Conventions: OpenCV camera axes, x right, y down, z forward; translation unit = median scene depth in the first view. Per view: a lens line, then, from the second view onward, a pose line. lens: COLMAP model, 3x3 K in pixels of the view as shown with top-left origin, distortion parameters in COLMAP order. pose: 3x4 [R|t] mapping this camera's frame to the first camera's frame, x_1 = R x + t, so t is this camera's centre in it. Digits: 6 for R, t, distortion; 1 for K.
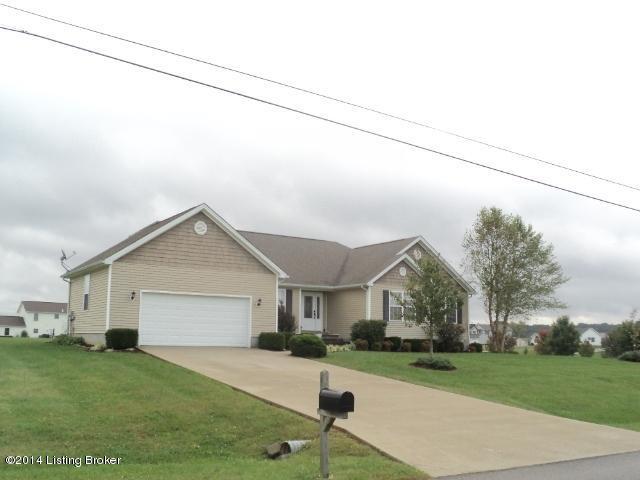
lens RADIAL K [[654.0, 0, 320.0], [0, 654.0, 240.0], [0, 0, 1]] dist [-0.155213, 0.034980]
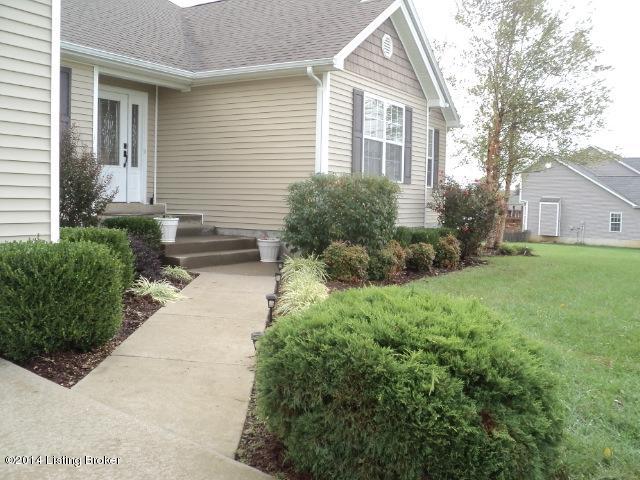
lens RADIAL K [[654.0, 0, 320.0], [0, 654.0, 240.0], [0, 0, 1]] dist [-0.155213, 0.034980]
pose [[0.907764, -0.022878, 0.418856, -0.059813], [-0.072530, 0.974913, 0.210440, 0.081017], [-0.413163, -0.221409, 0.883331, 0.664529]]
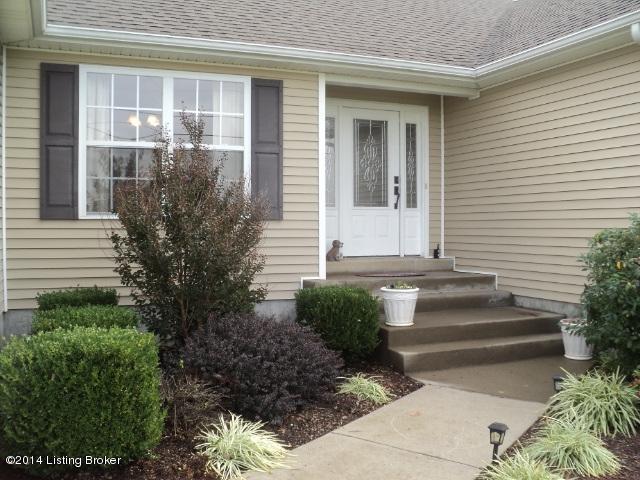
lens RADIAL K [[690.2, 0, 320.8], [0, 690.2, 225.3], [0, 0, 1]] dist [-0.016898, 0.000427]
pose [[0.981675, -0.014100, -0.190040, 0.014099], [0.041983, 0.988759, 0.143504, 0.089070], [0.185880, -0.148852, 0.971232, 0.747668]]
